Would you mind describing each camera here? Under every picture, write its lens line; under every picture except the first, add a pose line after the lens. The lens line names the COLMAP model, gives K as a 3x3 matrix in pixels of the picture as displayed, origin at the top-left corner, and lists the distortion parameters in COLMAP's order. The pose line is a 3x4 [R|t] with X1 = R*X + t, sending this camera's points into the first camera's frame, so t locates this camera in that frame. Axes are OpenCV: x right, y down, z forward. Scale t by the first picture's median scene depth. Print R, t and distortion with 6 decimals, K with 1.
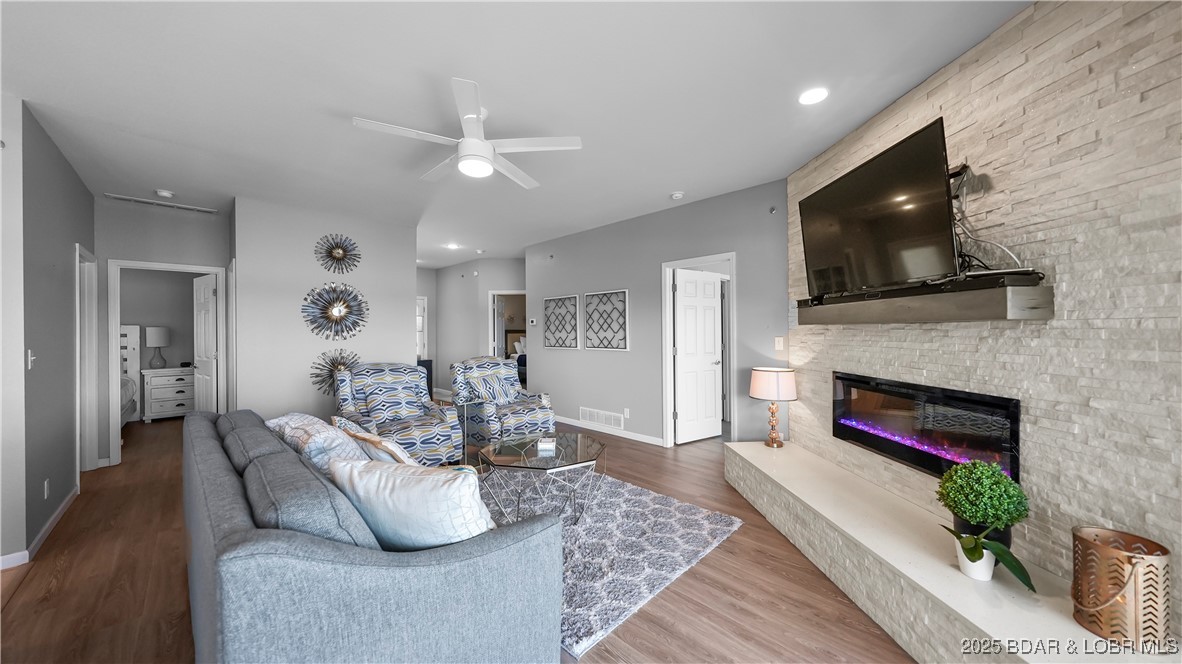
lens RADIAL K [[405.7, 0, 595.3], [0, 405.7, 329.6], [0, 0, 1]] dist [-0.006246, 0.001642]
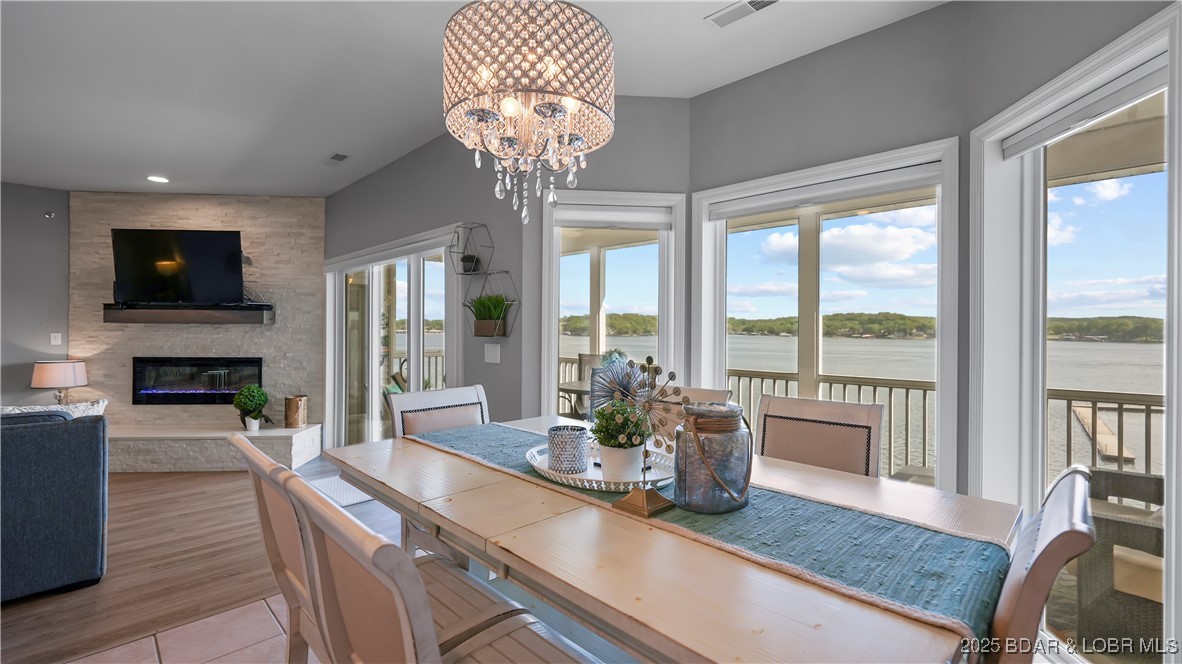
lens RADIAL K [[503.7, 0, 599.4], [0, 503.7, 328.3], [0, 0, 1]] dist [-0.001378, -0.000069]
pose [[-0.012585, 0.007302, 0.999894, -1.260417], [-0.008554, 0.999936, -0.007410, 0.004676], [-0.999884, -0.008646, -0.012521, -0.615569]]
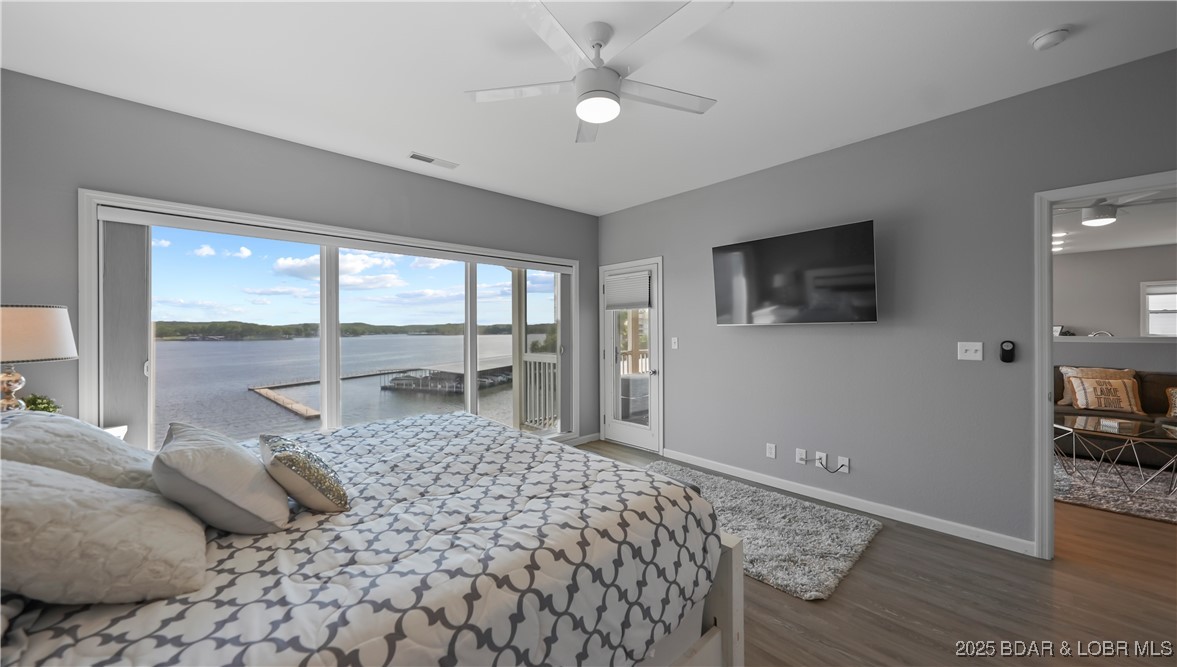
lens RADIAL K [[419.0, 0, 588.5], [0, 419.0, 333.5], [0, 0, 1]] dist [-0.000491, -0.000082]
pose [[-0.999372, 0.012288, 0.033238, 1.448385], [0.012408, 0.999917, 0.003394, 0.001273], [-0.033193, 0.003804, -0.999442, 2.411522]]
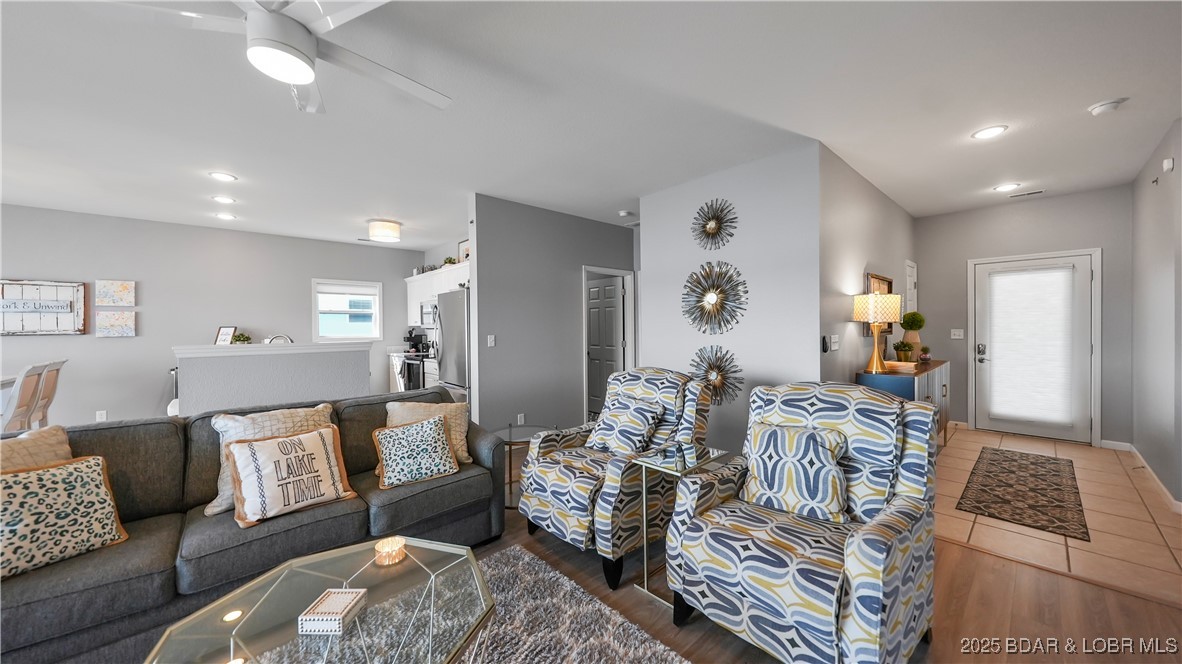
lens RADIAL K [[405.7, 0, 595.3], [0, 405.7, 329.6], [0, 0, 1]] dist [-0.006246, 0.001642]
pose [[-0.045771, 0.016635, -0.998813, 0.281621], [0.012209, 0.999796, 0.016092, 0.001519], [0.998877, -0.011458, -0.045965, 1.371863]]
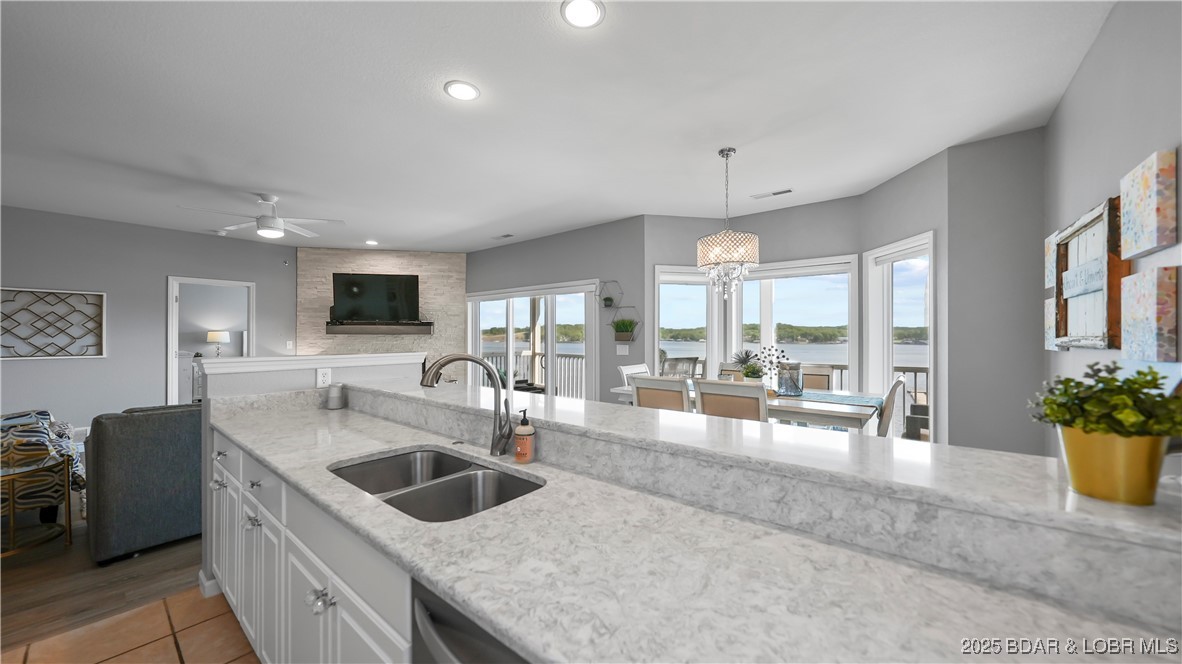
lens RADIAL K [[411.3, 0, 597.2], [0, 411.3, 335.2], [0, 0, 1]] dist [-0.008277, 0.001738]
pose [[-0.113941, 0.010392, 0.993433, -1.847743], [-0.003484, 0.999935, -0.010860, 0.011972], [-0.993481, -0.004698, -0.113897, -0.080582]]
